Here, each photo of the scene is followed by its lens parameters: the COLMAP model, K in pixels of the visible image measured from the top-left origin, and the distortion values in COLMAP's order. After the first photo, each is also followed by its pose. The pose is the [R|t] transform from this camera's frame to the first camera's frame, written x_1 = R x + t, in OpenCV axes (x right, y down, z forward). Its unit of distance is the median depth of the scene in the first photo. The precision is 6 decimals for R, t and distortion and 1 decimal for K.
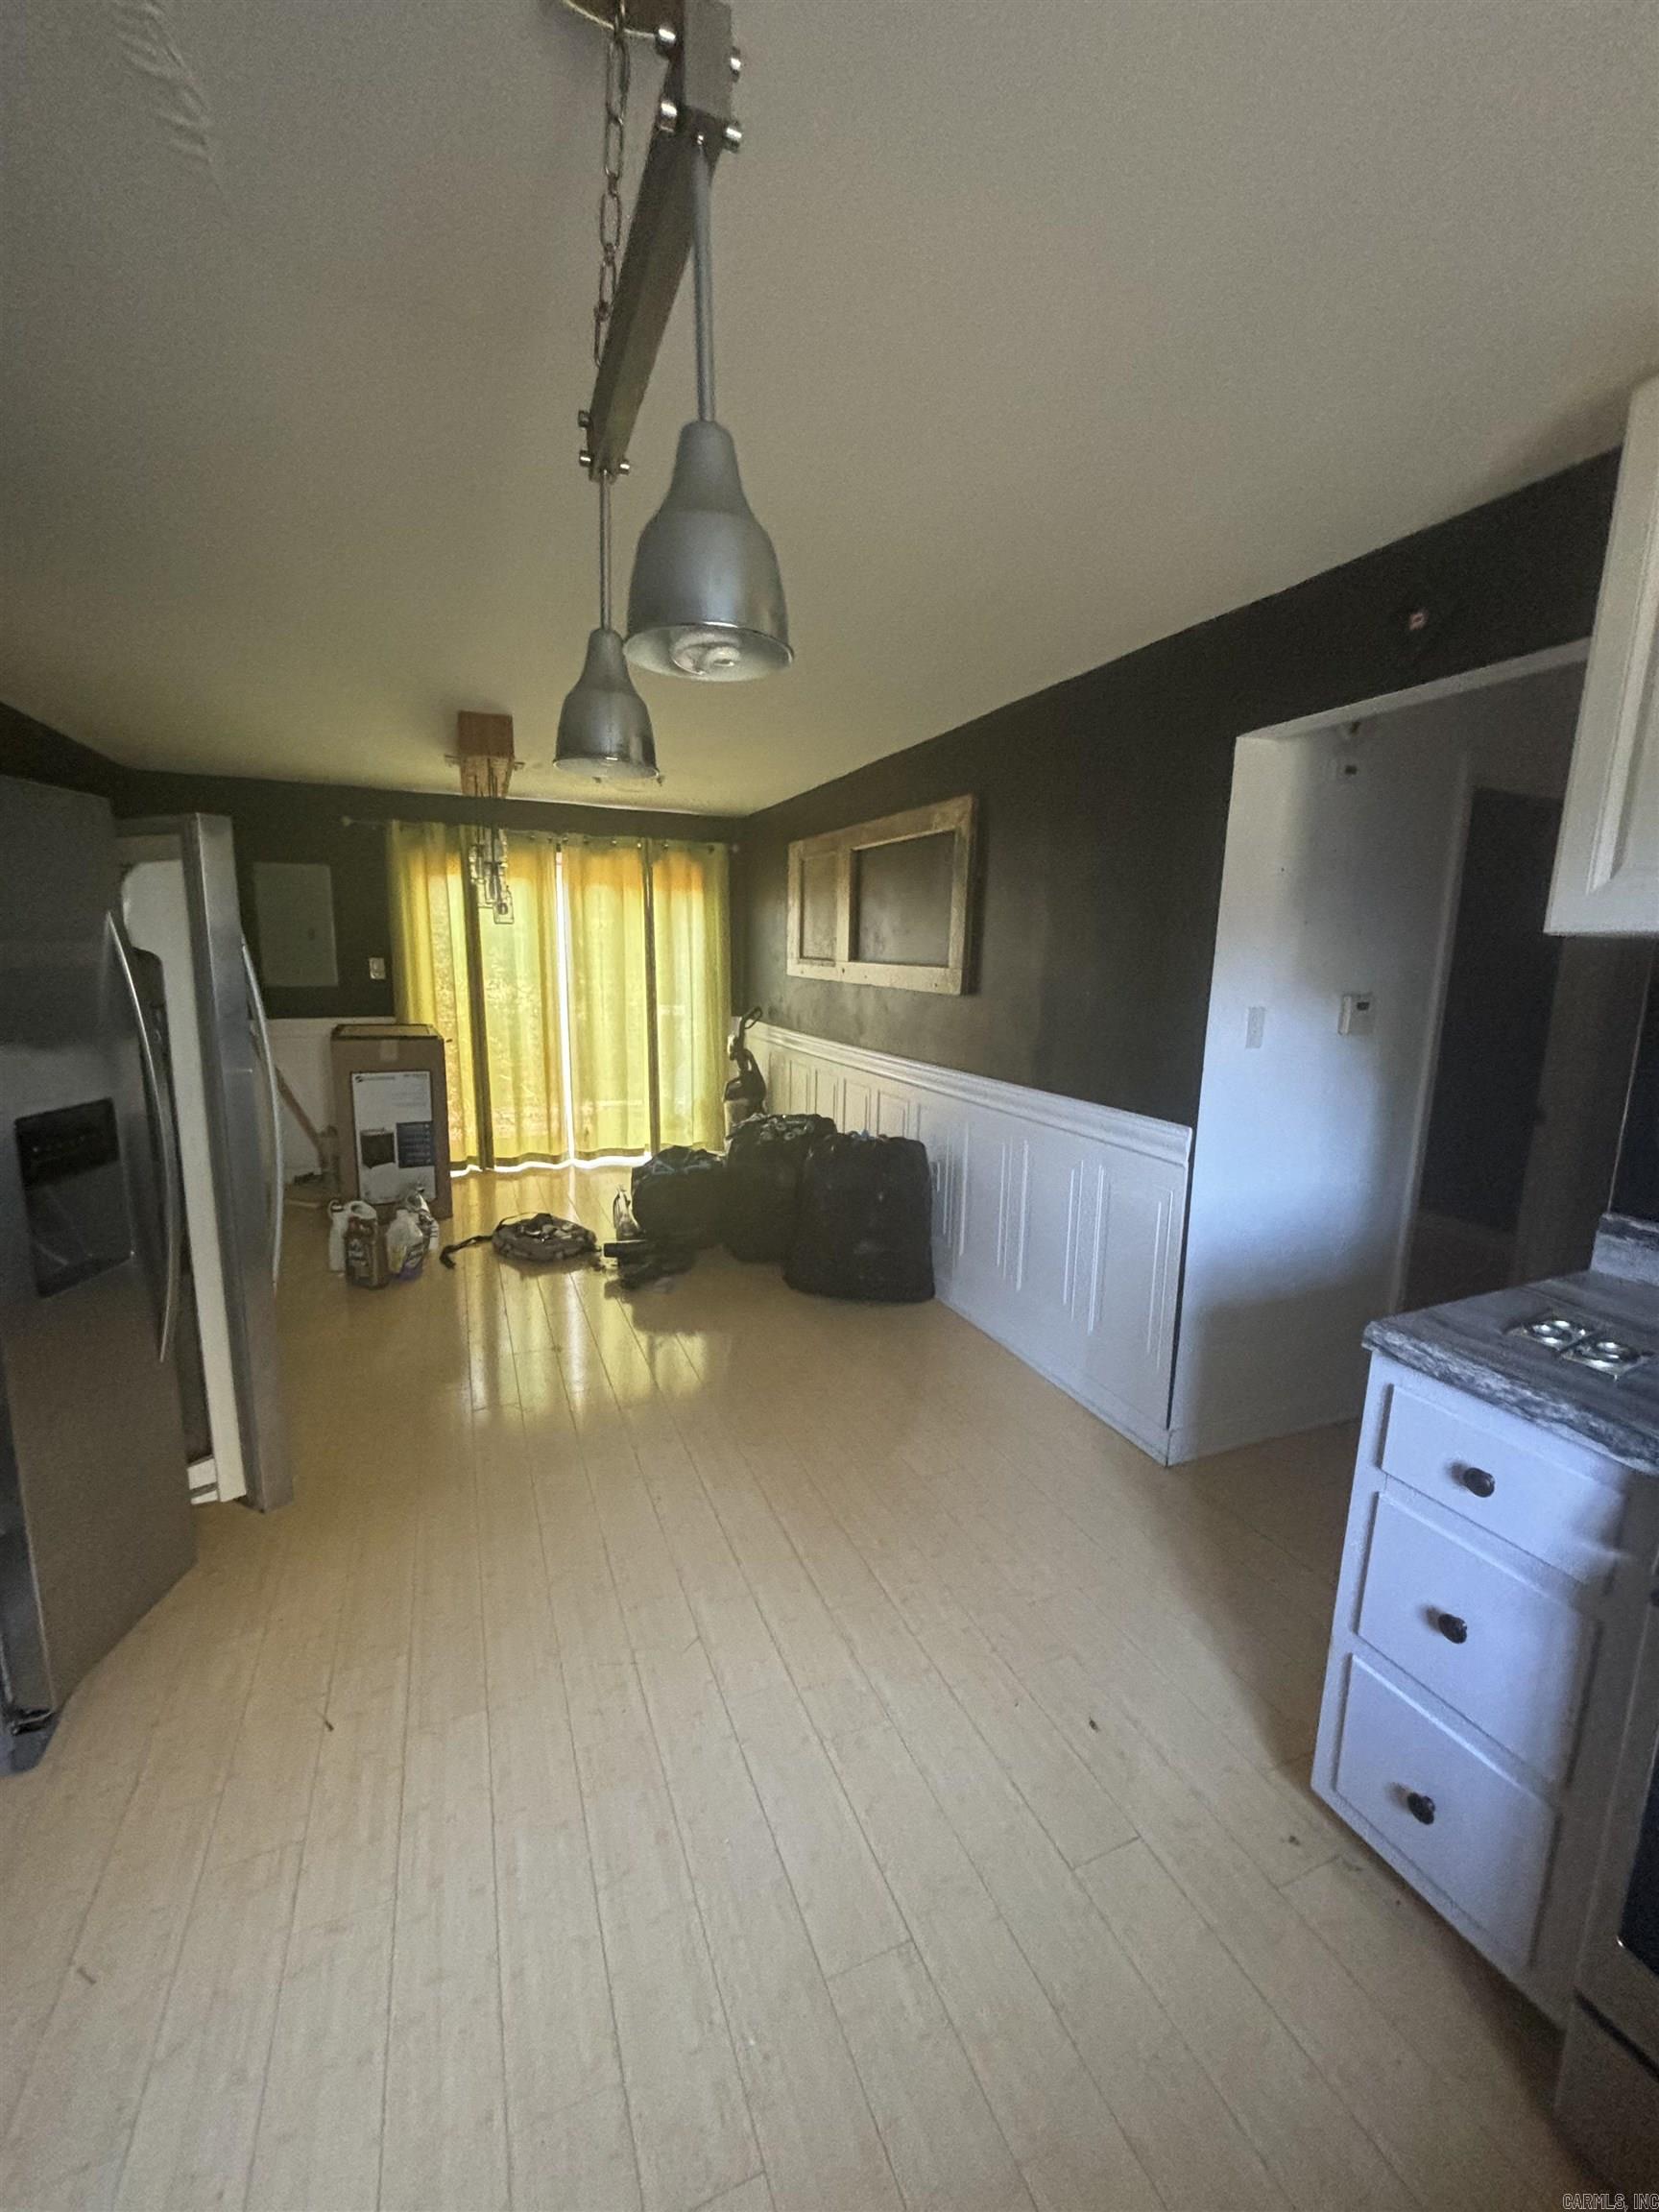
lens RADIAL K [[893.0, 0, 835.3], [0, 893.0, 1111.9], [0, 0, 1]] dist [-0.003216, -0.000253]
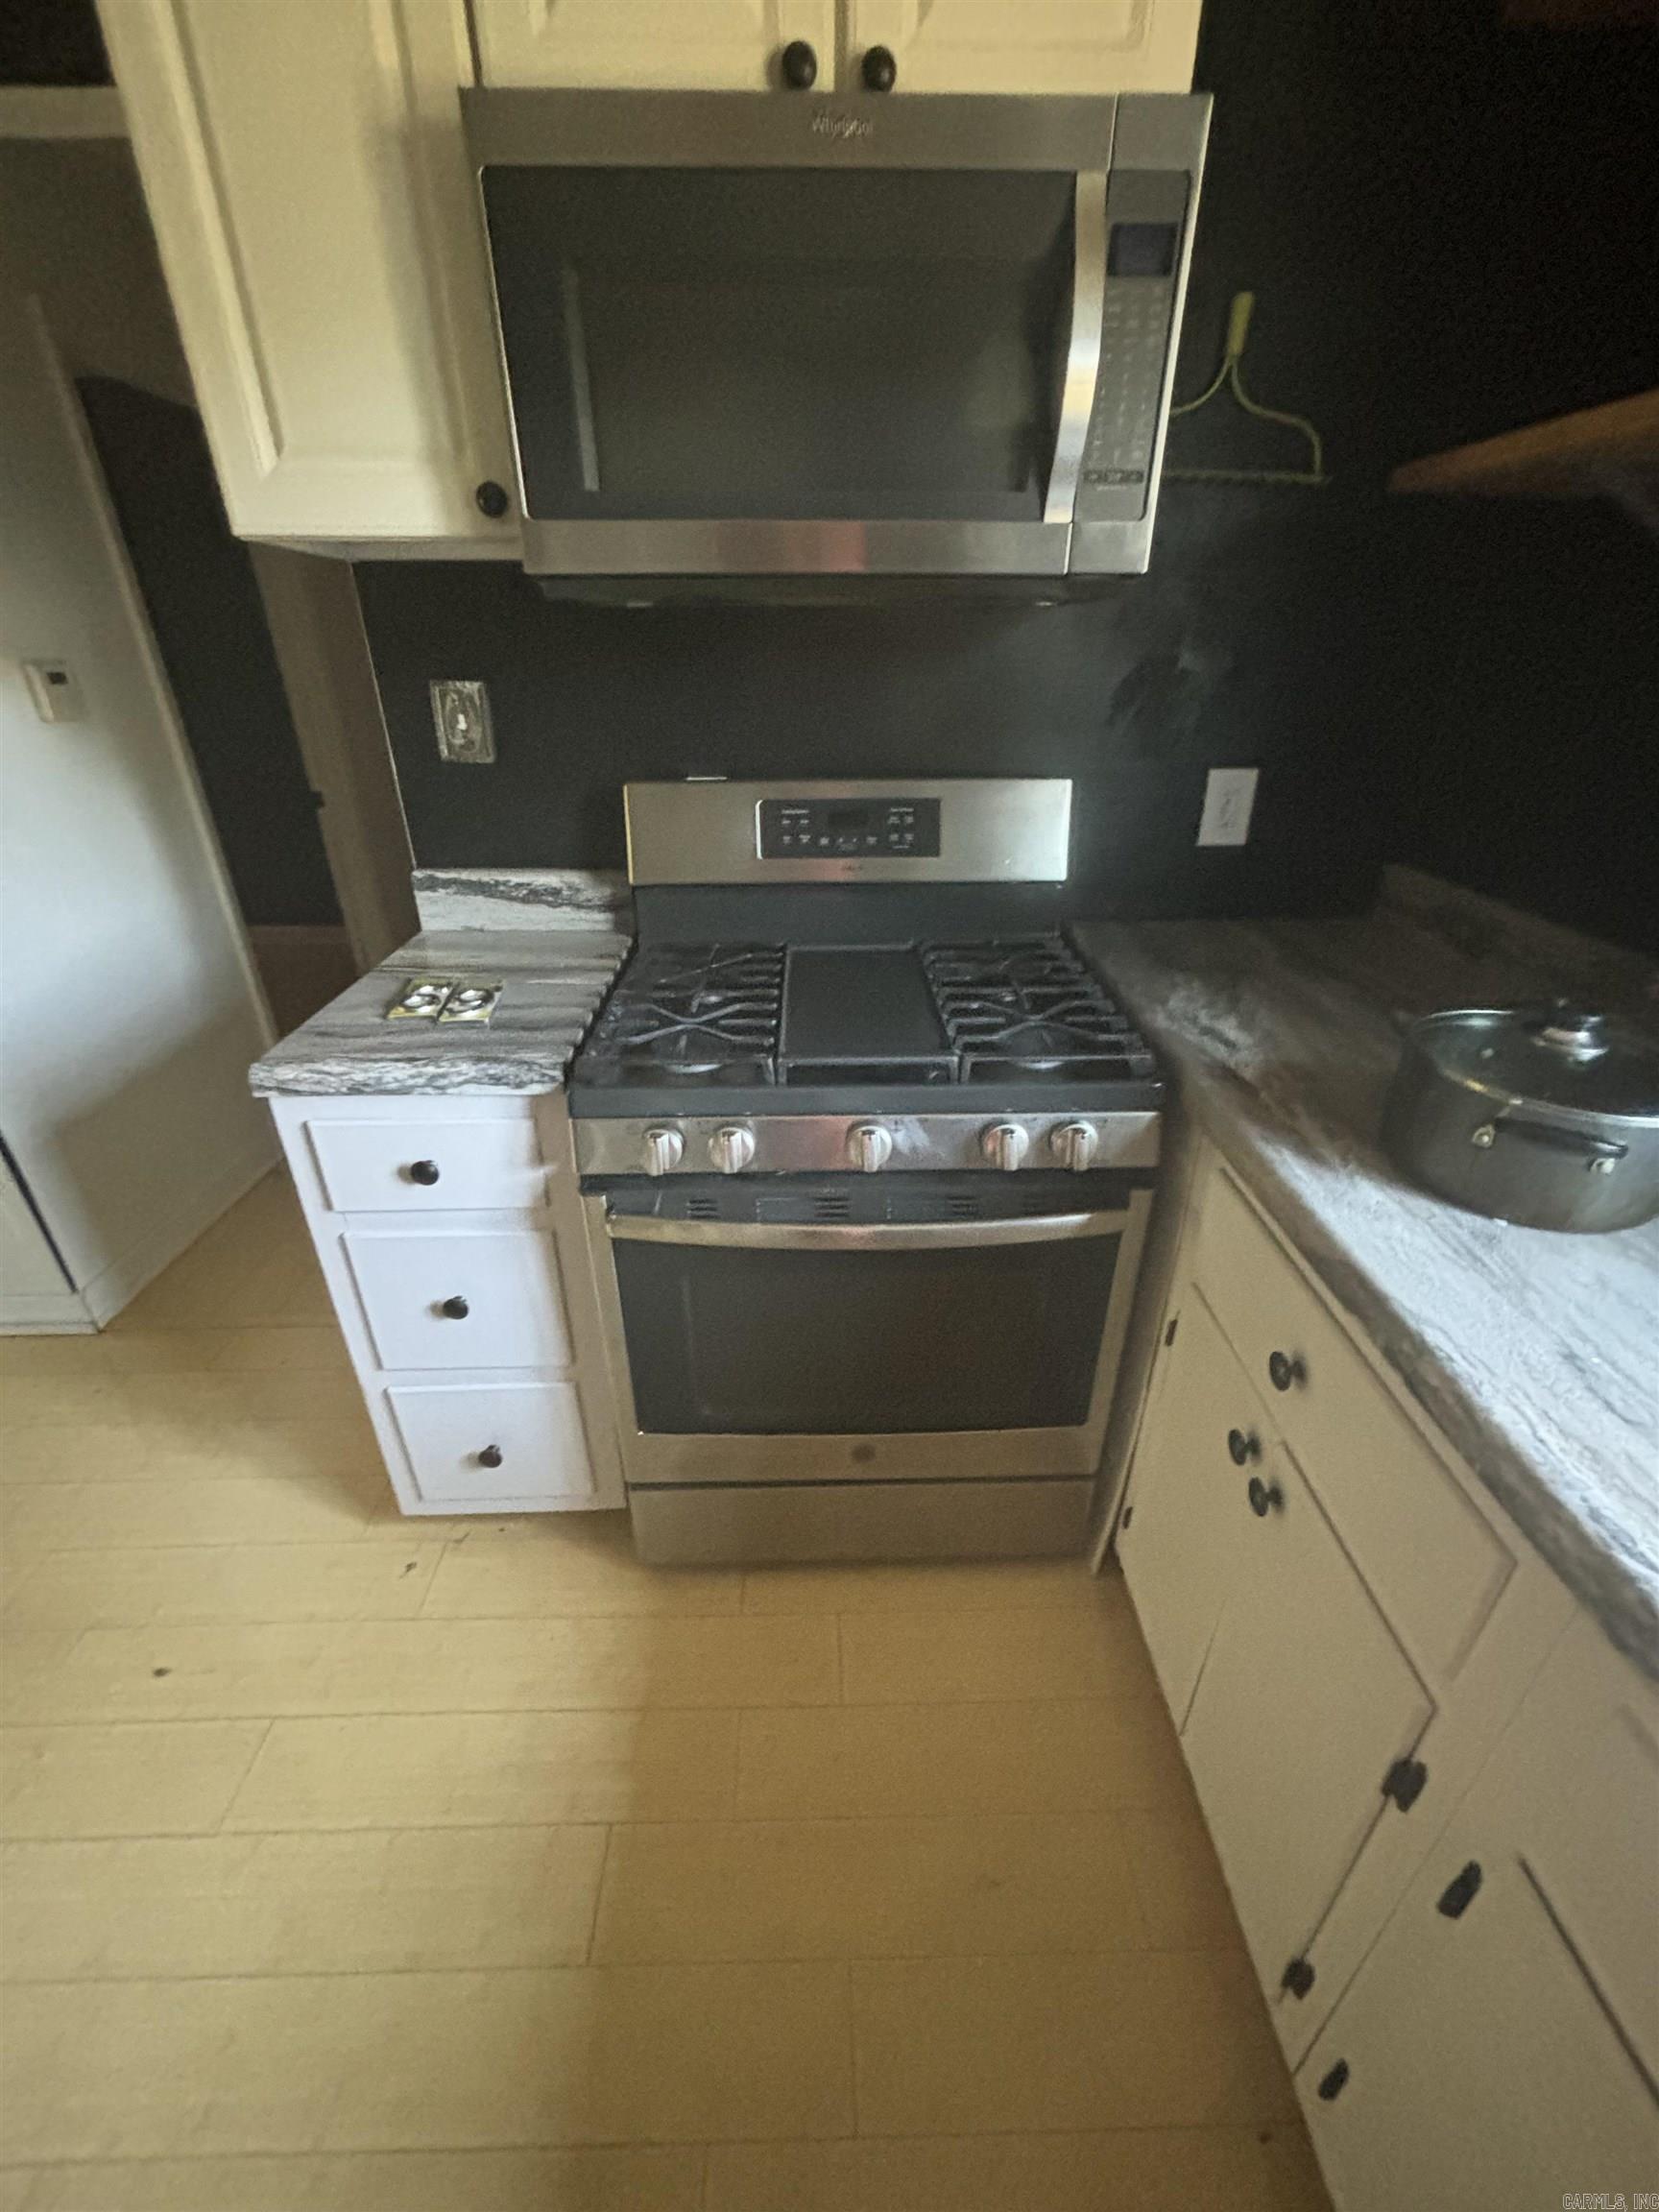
lens RADIAL K [[893.0, 0, 835.3], [0, 893.0, 1111.9], [0, 0, 1]] dist [-0.003216, -0.000253]
pose [[0.368512, -0.443705, 0.816899, 0.114962], [0.174678, 0.896140, 0.407947, 0.035243], [-0.913064, -0.007639, 0.407744, 0.183734]]
